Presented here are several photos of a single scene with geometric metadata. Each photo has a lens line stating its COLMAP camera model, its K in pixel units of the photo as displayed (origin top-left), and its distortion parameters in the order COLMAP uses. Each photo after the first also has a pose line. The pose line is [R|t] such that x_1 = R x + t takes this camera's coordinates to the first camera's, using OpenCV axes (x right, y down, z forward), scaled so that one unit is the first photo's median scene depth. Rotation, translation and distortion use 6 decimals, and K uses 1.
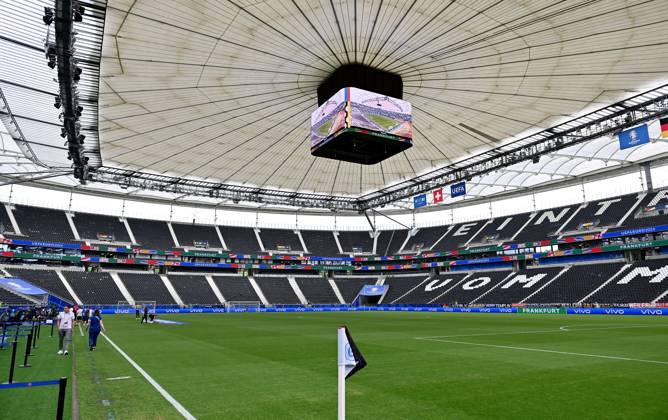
lens RADIAL K [[458.1, 0, 334.0], [0, 458.1, 210.0], [0, 0, 1]] dist [-0.003409, -0.000346]
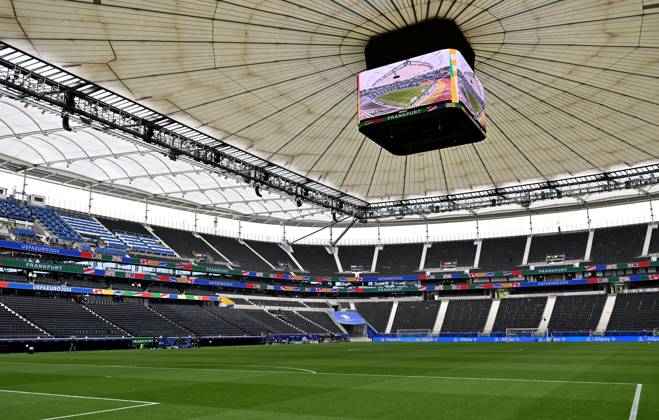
lens RADIAL K [[538.9, 0, 326.3], [0, 538.9, 232.5], [0, 0, 1]] dist [0.001253, -0.005533]
pose [[0.503783, -0.160739, -0.848744, 0.376588], [0.180821, 0.980391, -0.078342, 0.038050], [0.844693, -0.114004, 0.522969, 0.192965]]
